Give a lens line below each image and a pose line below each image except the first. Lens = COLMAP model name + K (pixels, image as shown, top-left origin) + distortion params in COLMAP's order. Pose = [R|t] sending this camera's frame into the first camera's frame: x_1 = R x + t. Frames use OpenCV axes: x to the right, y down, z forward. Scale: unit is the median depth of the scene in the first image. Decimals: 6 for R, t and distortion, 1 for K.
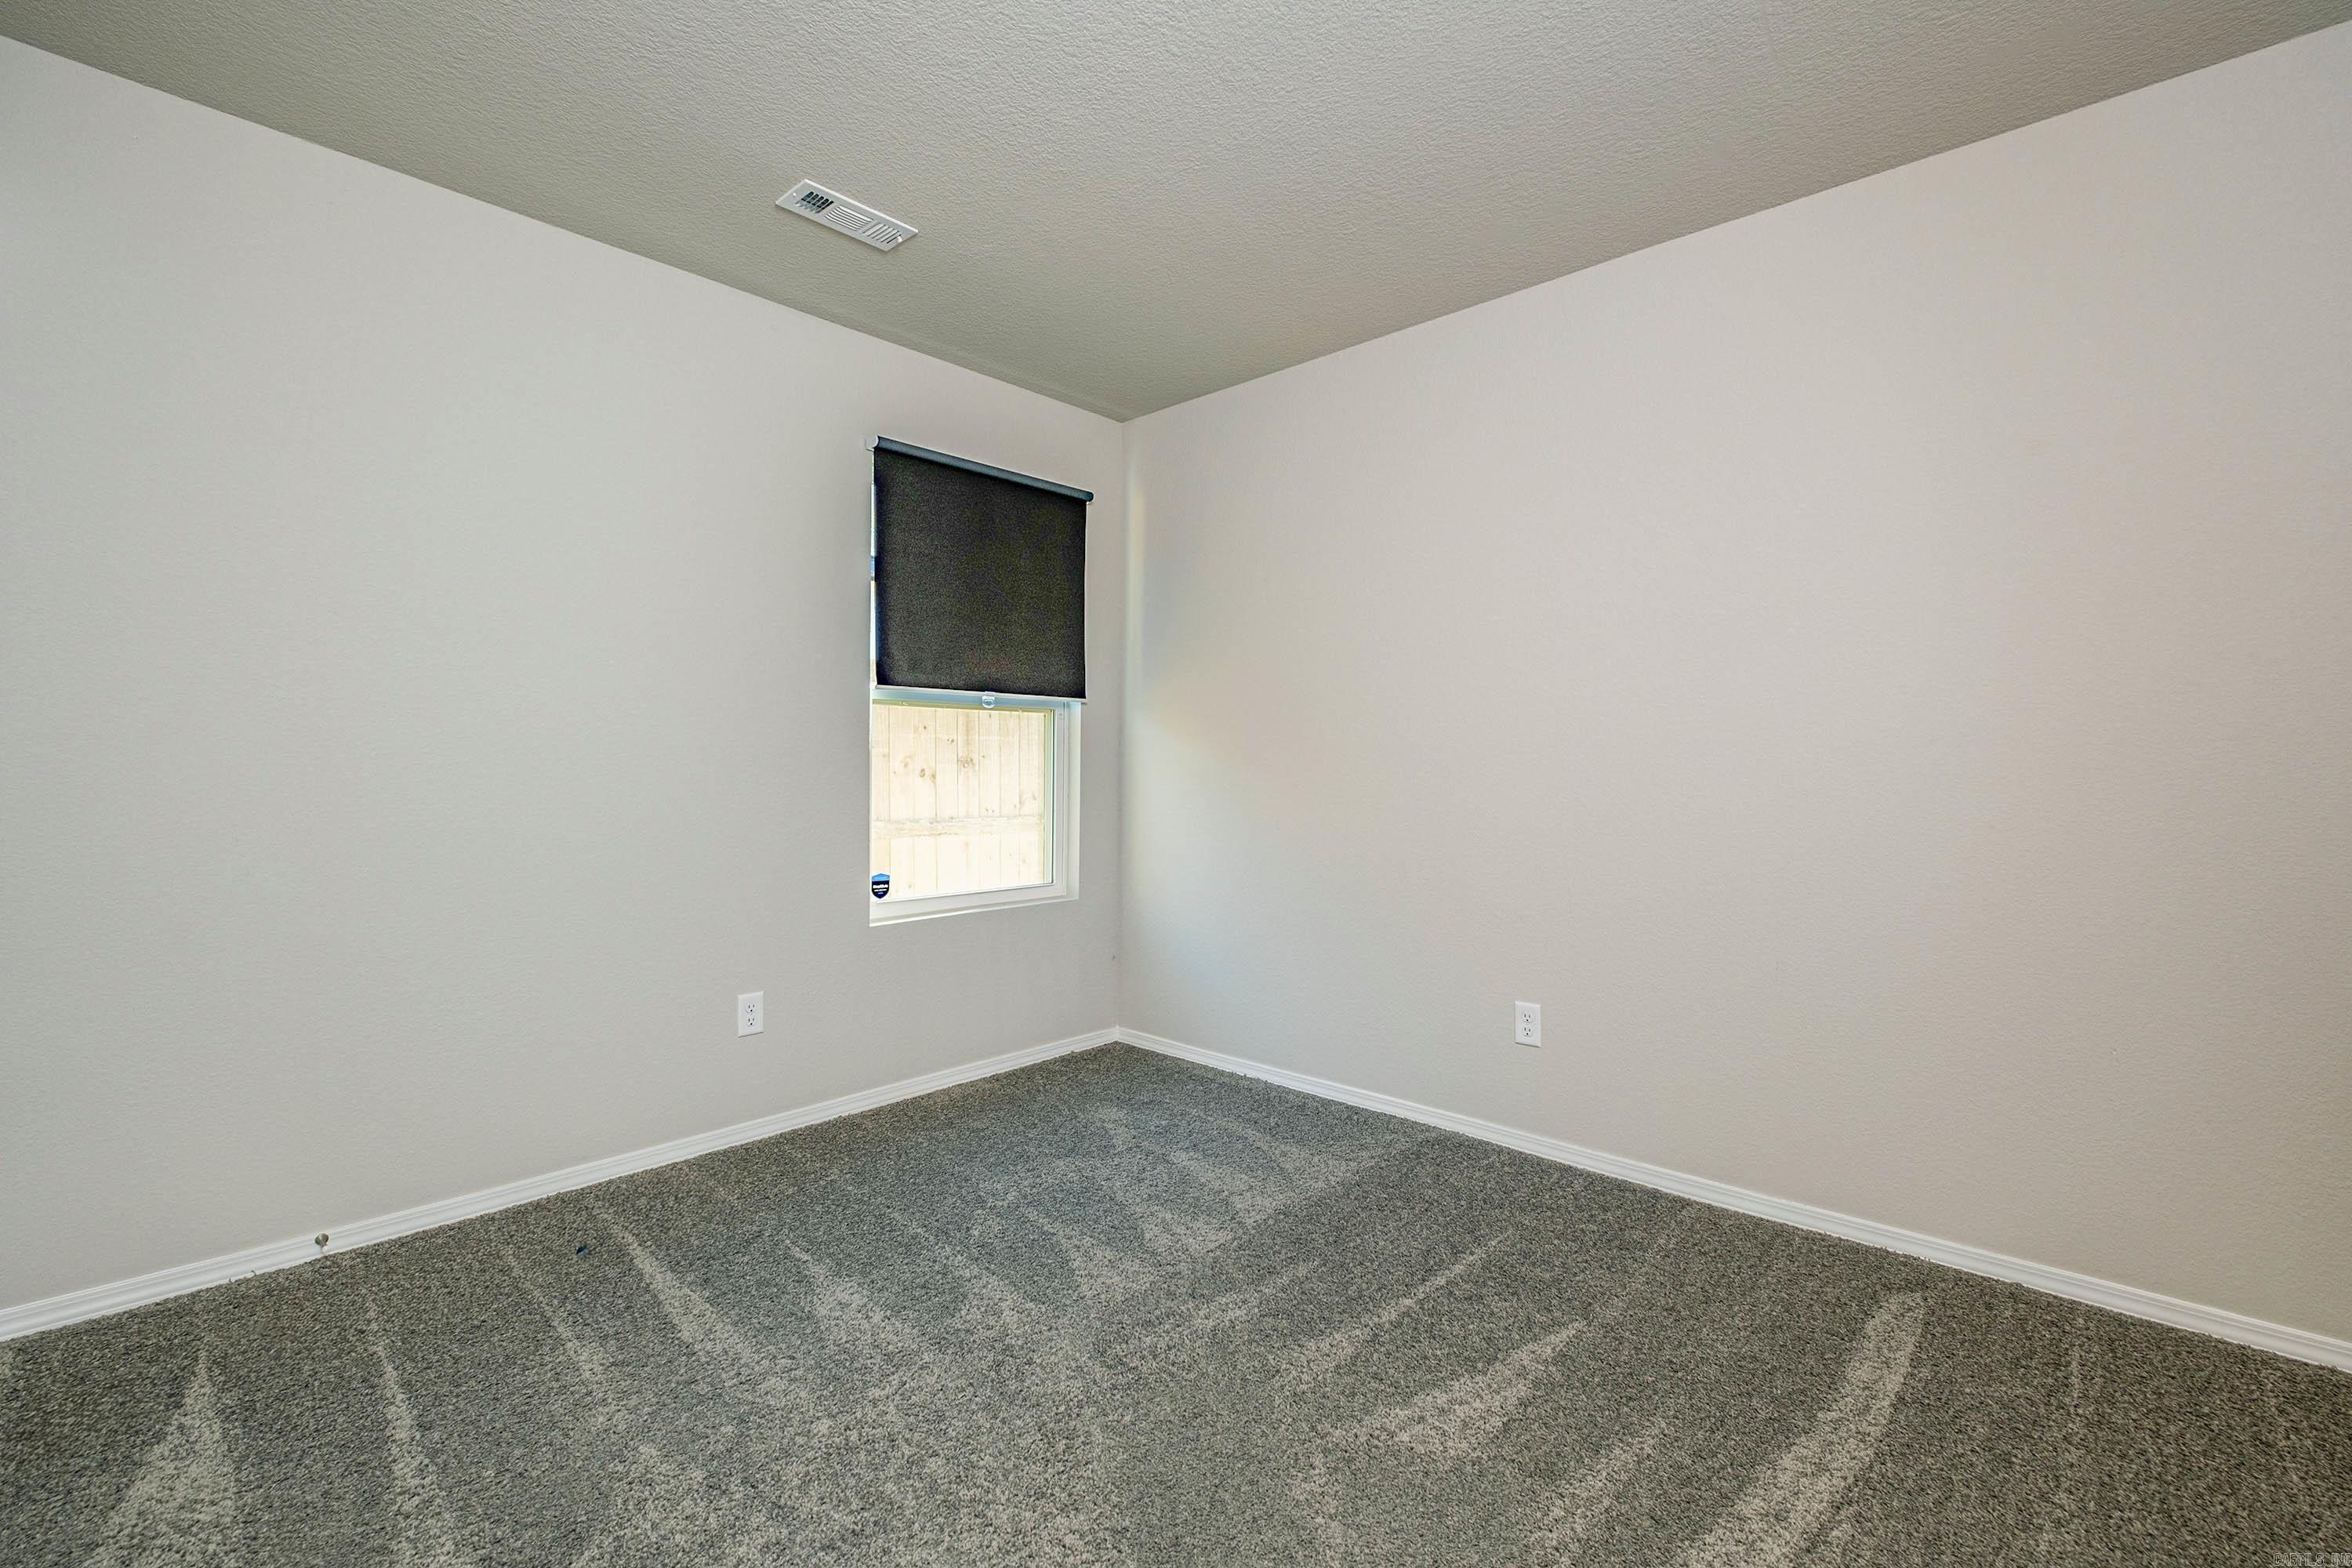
lens RADIAL K [[1019.3, 0, 1178.2], [0, 1019.3, 776.6], [0, 0, 1]] dist [0.001204, -0.000014]
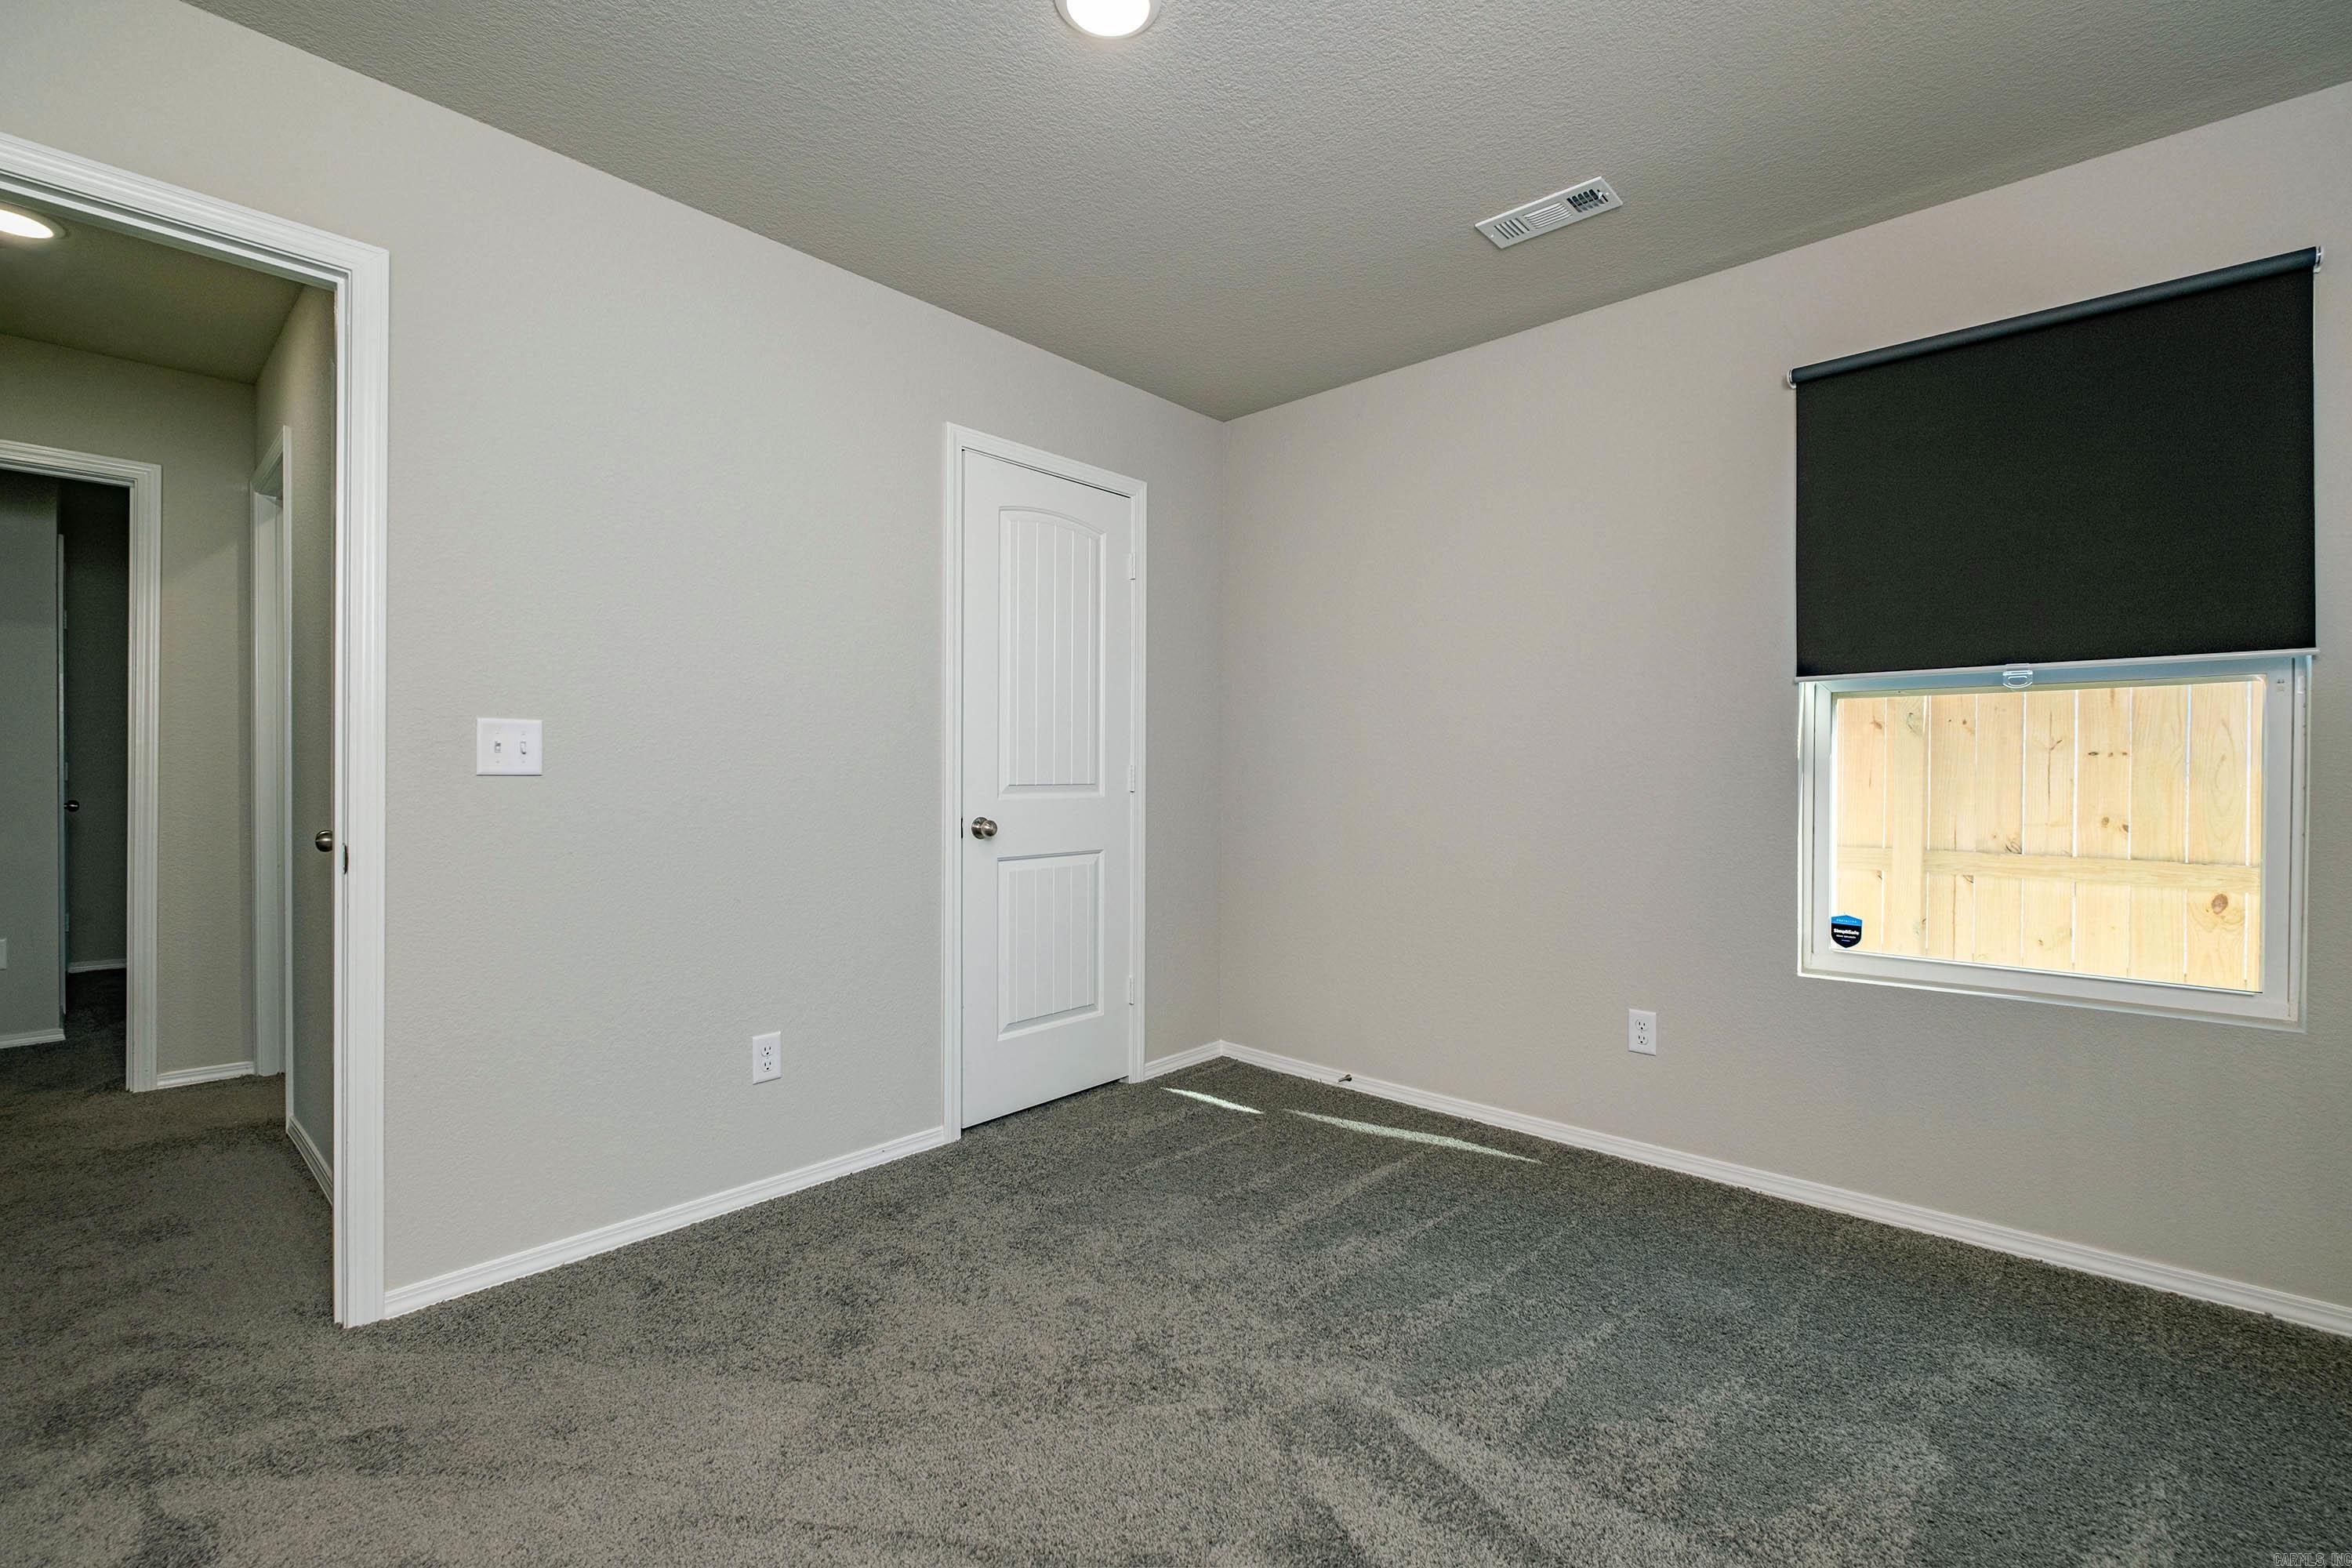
lens RADIAL K [[979.2, 0, 1131.5], [0, 979.2, 776.2], [0, 0, 1]] dist [-0.002445, -0.000496]
pose [[-0.012492, -0.002427, -0.999919, 0.467756], [-0.010699, 0.999940, -0.002293, -0.003675], [0.999865, 0.010669, -0.012517, 0.467303]]
